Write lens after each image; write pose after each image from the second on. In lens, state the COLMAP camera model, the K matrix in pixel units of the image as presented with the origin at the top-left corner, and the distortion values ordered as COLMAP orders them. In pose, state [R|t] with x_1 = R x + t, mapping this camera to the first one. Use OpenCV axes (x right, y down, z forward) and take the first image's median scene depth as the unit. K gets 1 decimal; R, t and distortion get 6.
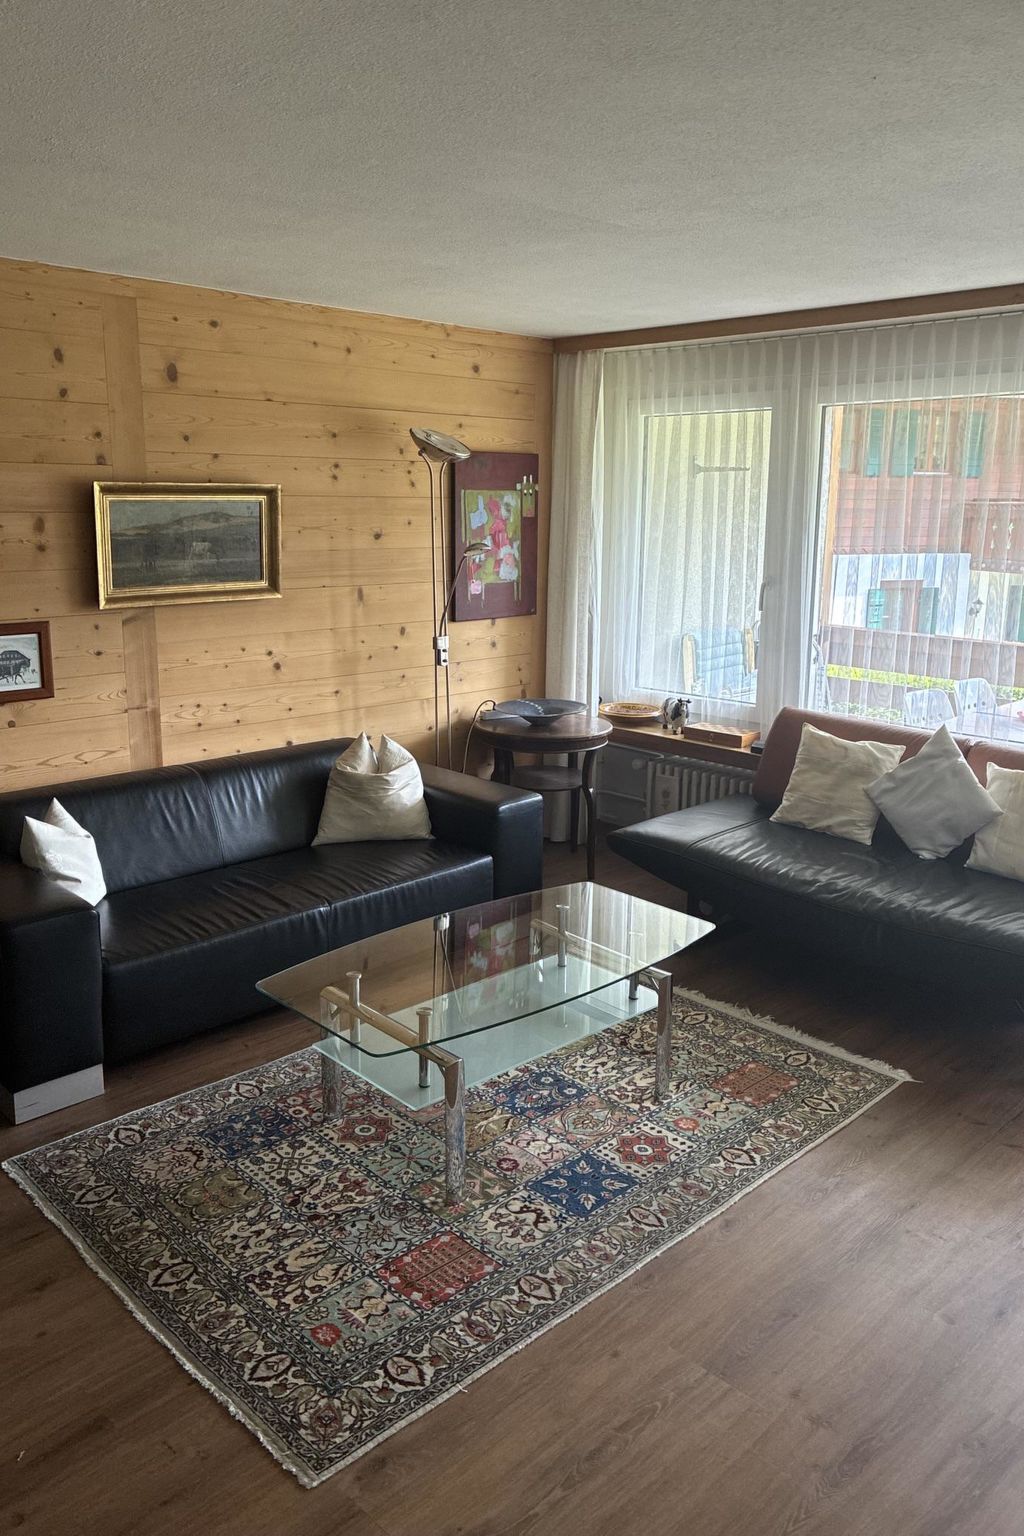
lens RADIAL K [[1171.1, 0, 512.0], [0, 1171.1, 768.0], [0, 0, 1]] dist [0.111868, -0.256360]
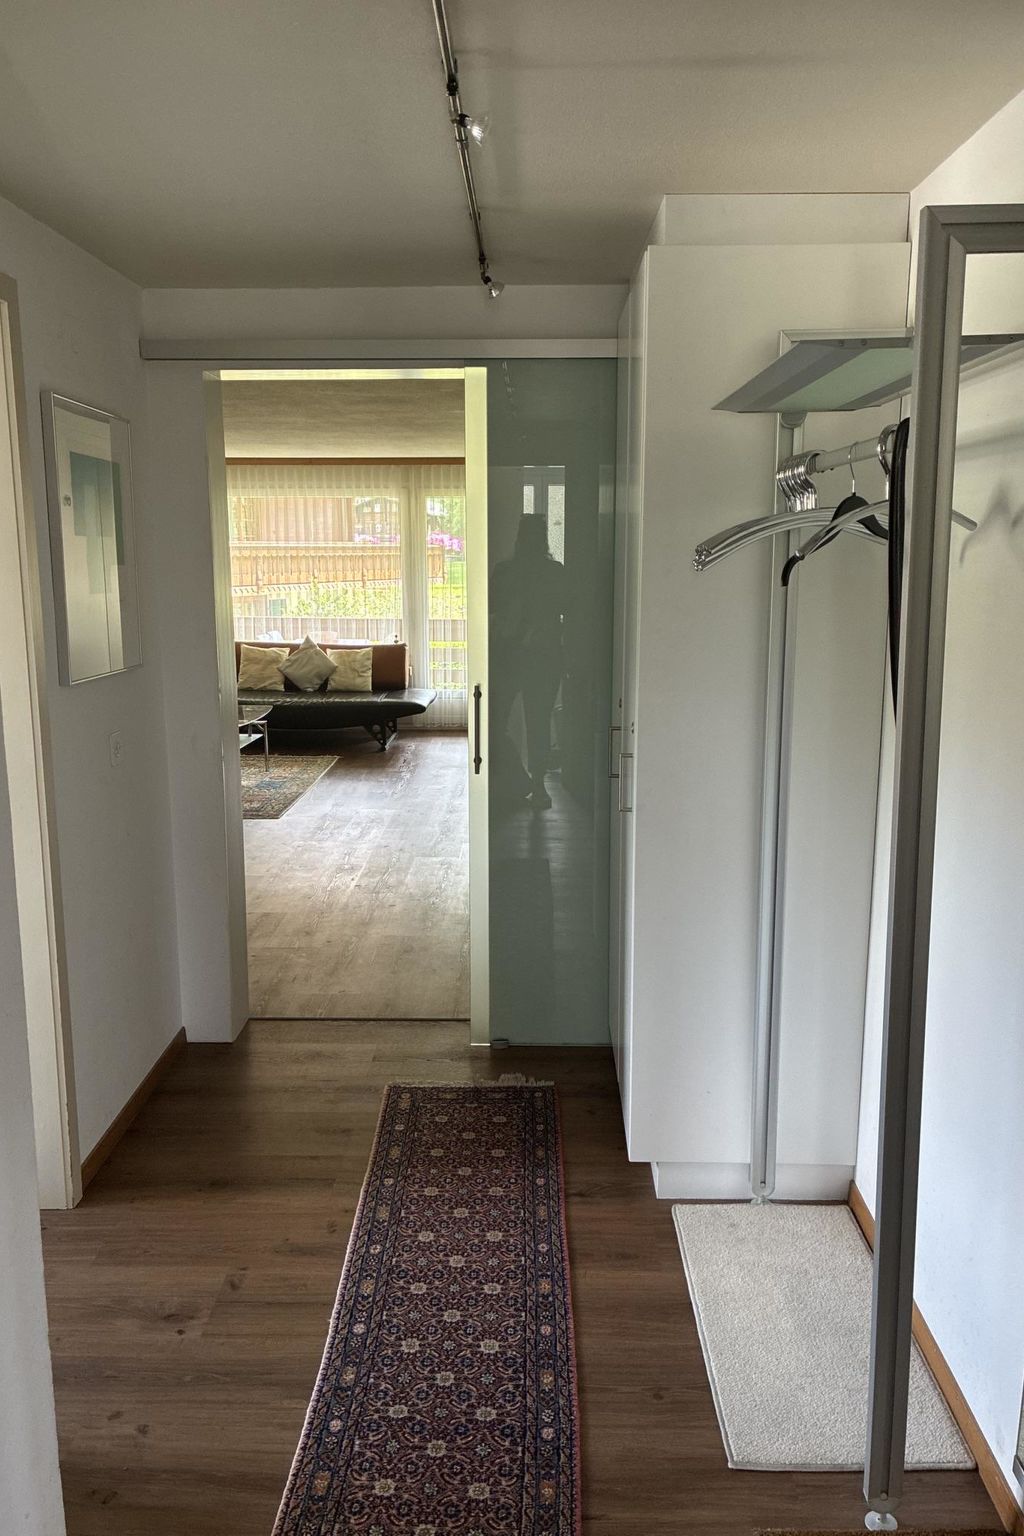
lens RADIAL K [[1167.3, 0, 512.0], [0, 1167.3, 768.0], [0, 0, 1]] dist [0.128498, -0.000446]
pose [[0.723560, -0.139928, 0.675930, -0.942052], [0.160314, 0.986527, 0.032615, 0.208835], [-0.671387, 0.084762, 0.736244, -0.971907]]
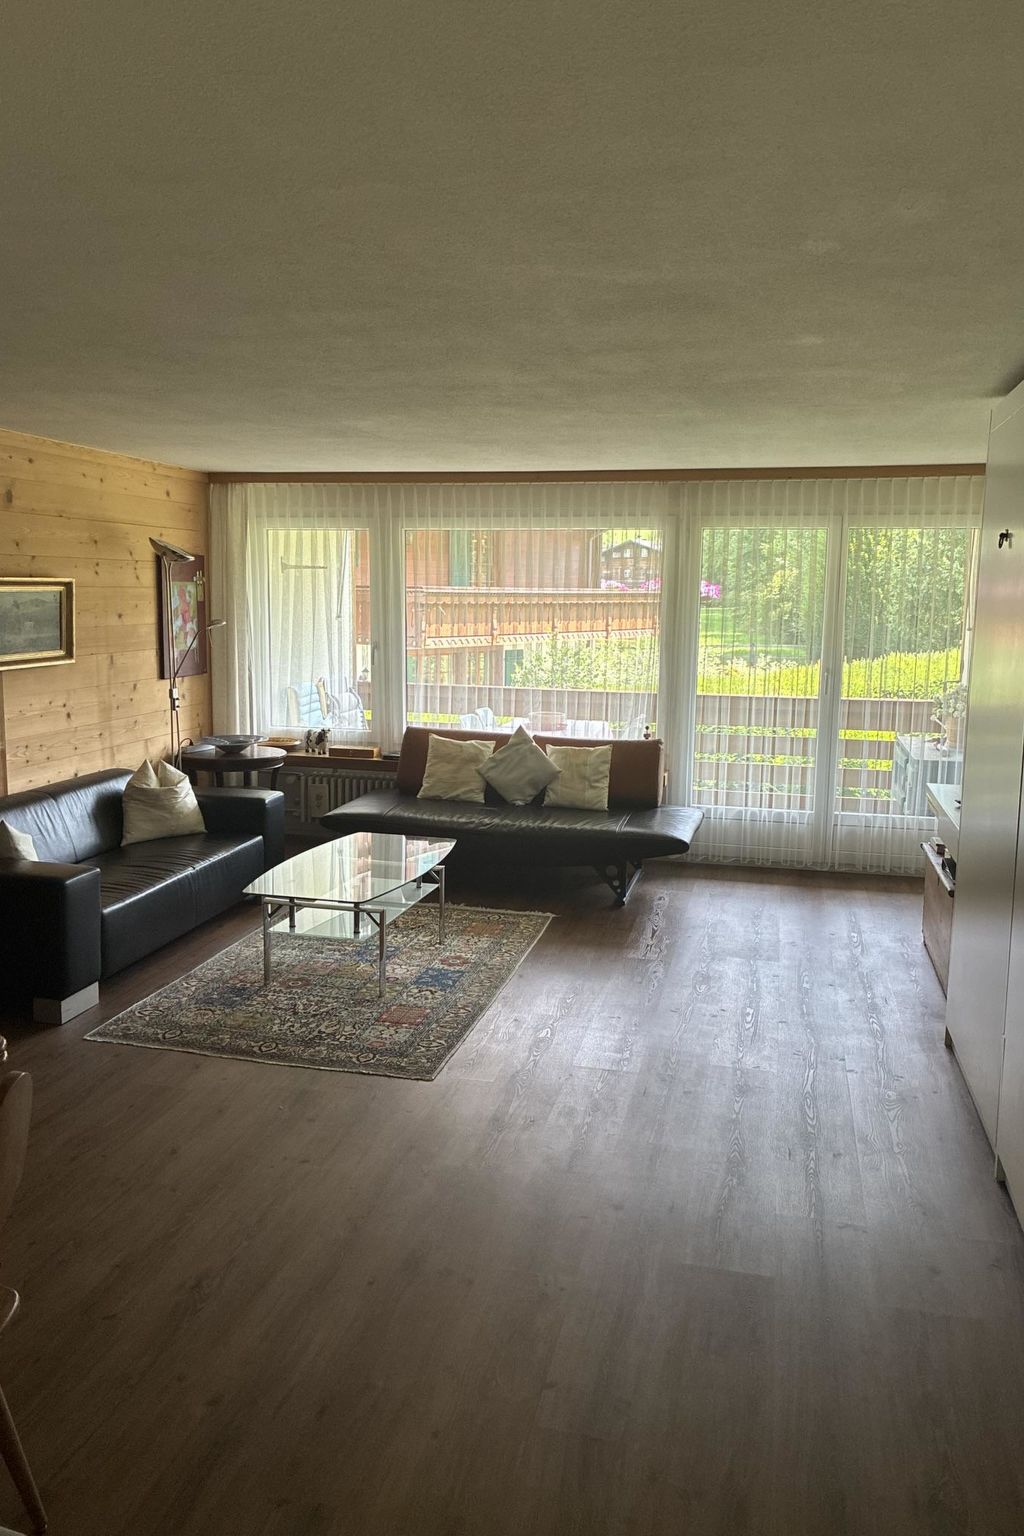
lens RADIAL K [[1167.3, 0, 512.0], [0, 1167.3, 768.0], [0, 0, 1]] dist [0.128498, -0.000446]
pose [[0.849937, -0.080959, 0.520627, -0.490277], [0.113927, 0.992987, -0.031576, 0.072054], [-0.514420, 0.086151, 0.853200, -0.386891]]
